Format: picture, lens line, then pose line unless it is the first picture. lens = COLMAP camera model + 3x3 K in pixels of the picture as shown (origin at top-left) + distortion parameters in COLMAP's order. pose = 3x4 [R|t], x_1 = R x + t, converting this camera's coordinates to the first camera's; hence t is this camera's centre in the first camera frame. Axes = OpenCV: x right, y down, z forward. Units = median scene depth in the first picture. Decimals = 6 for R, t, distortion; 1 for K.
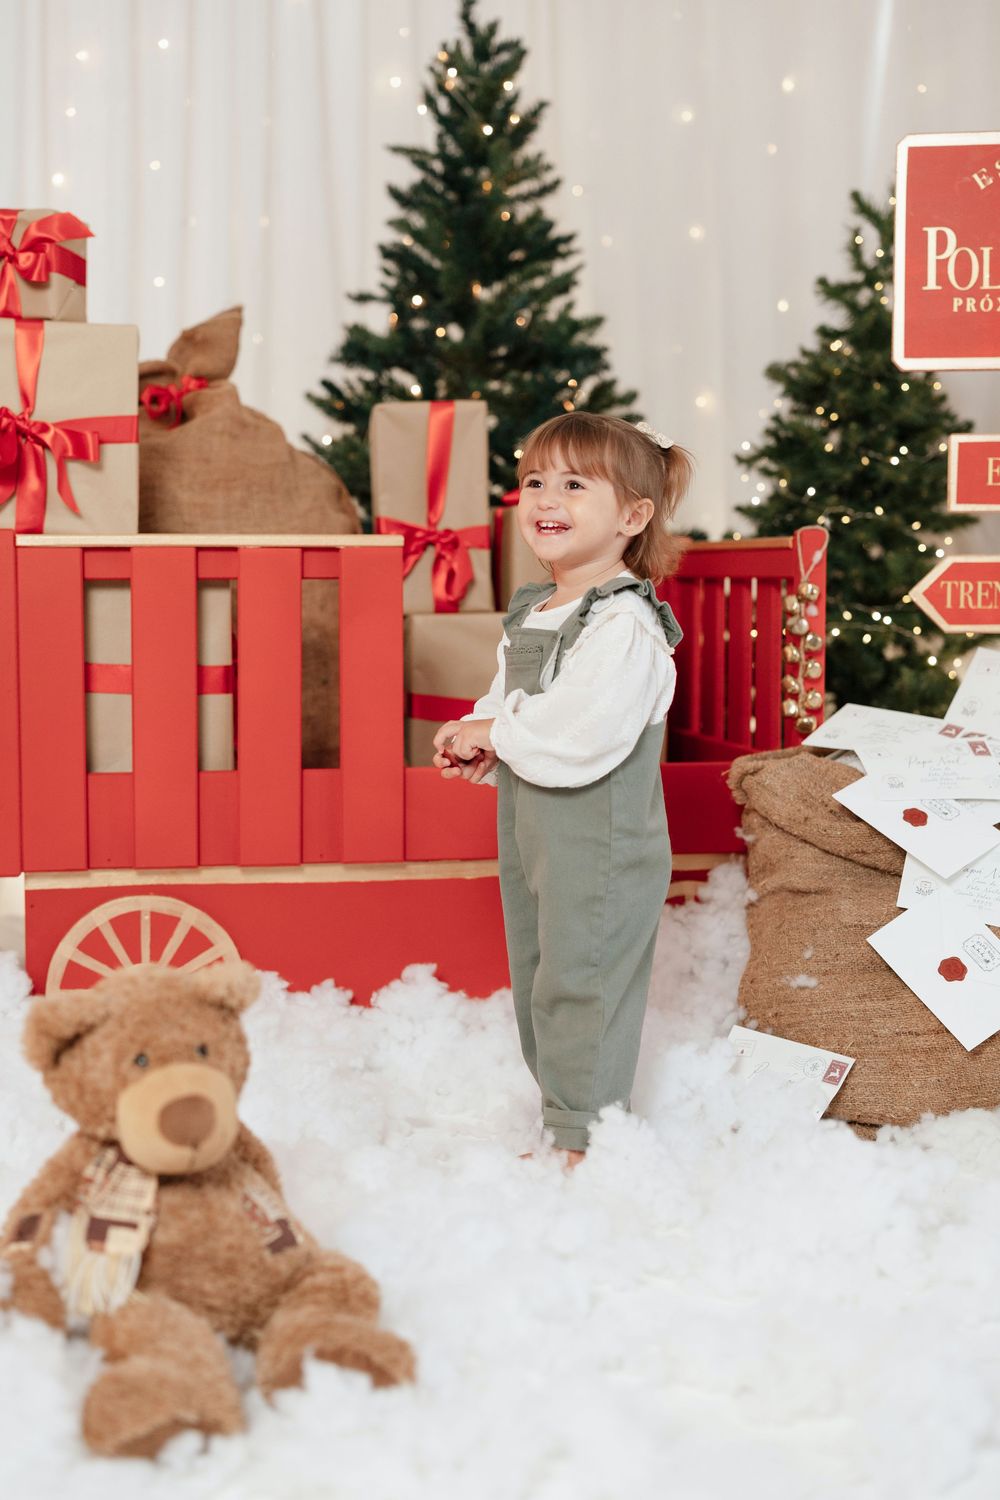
lens RADIAL K [[1740.1, 0, 499.8], [0, 1740.1, 712.9], [0, 0, 1]] dist [0.005883, -0.013808]
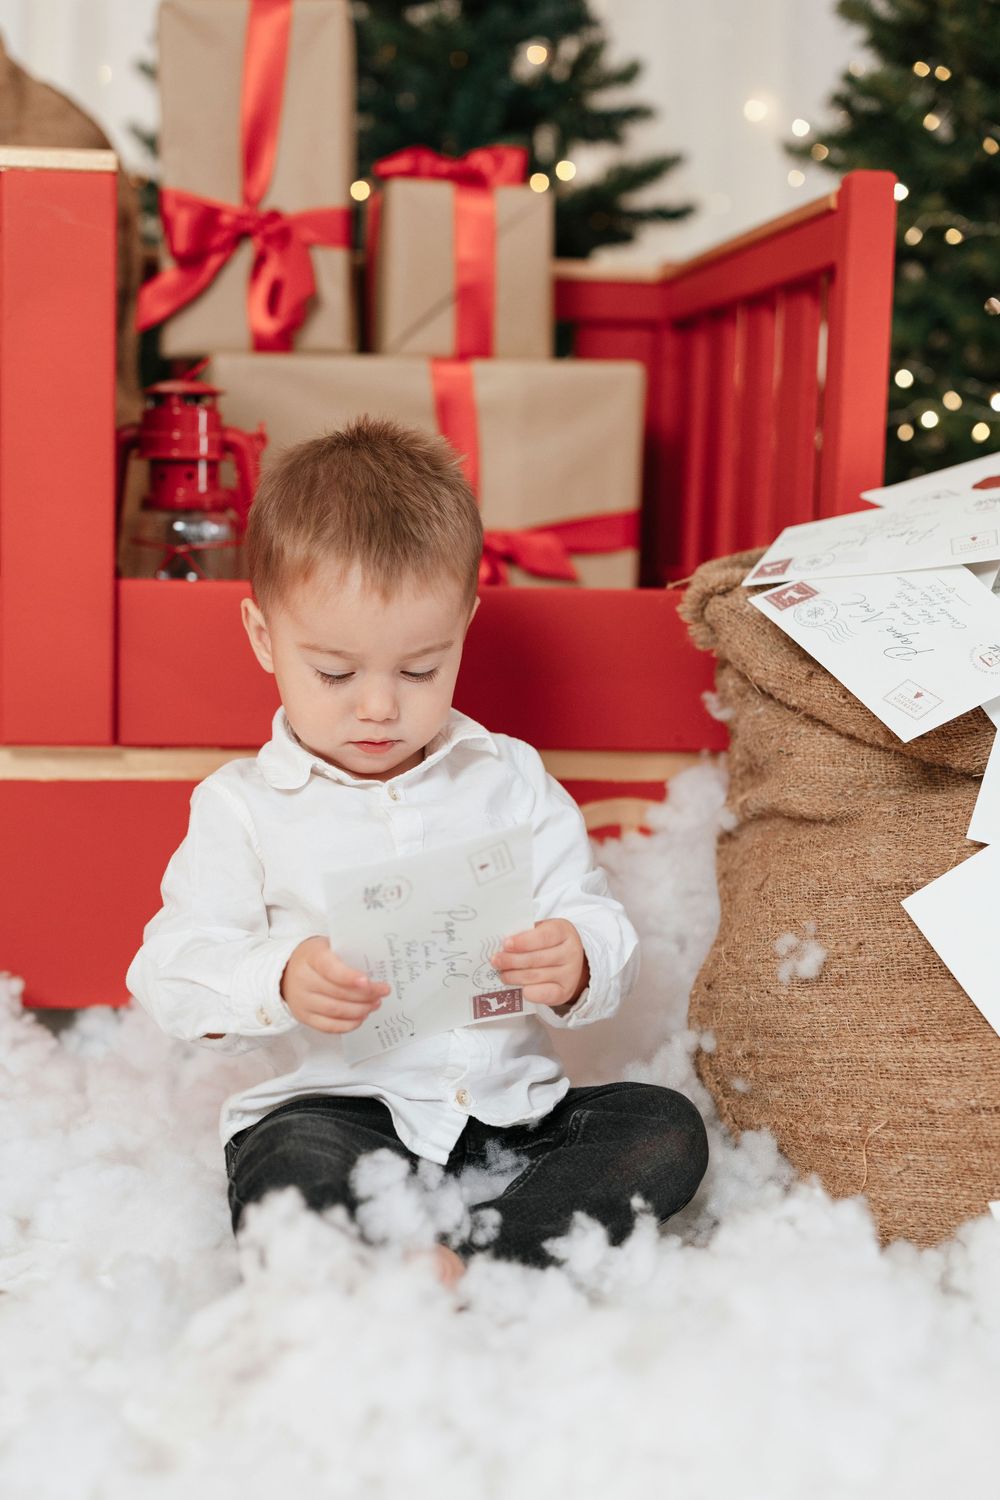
lens RADIAL K [[1994.2, 0, 414.2], [0, 1994.2, 751.5], [0, 0, 1]] dist [0.171665, -0.523131]
pose [[0.996940, 0.029378, -0.072438, 0.074353], [-0.024653, 0.997563, 0.065271, 0.034824], [0.074179, -0.063285, 0.995235, 0.295583]]
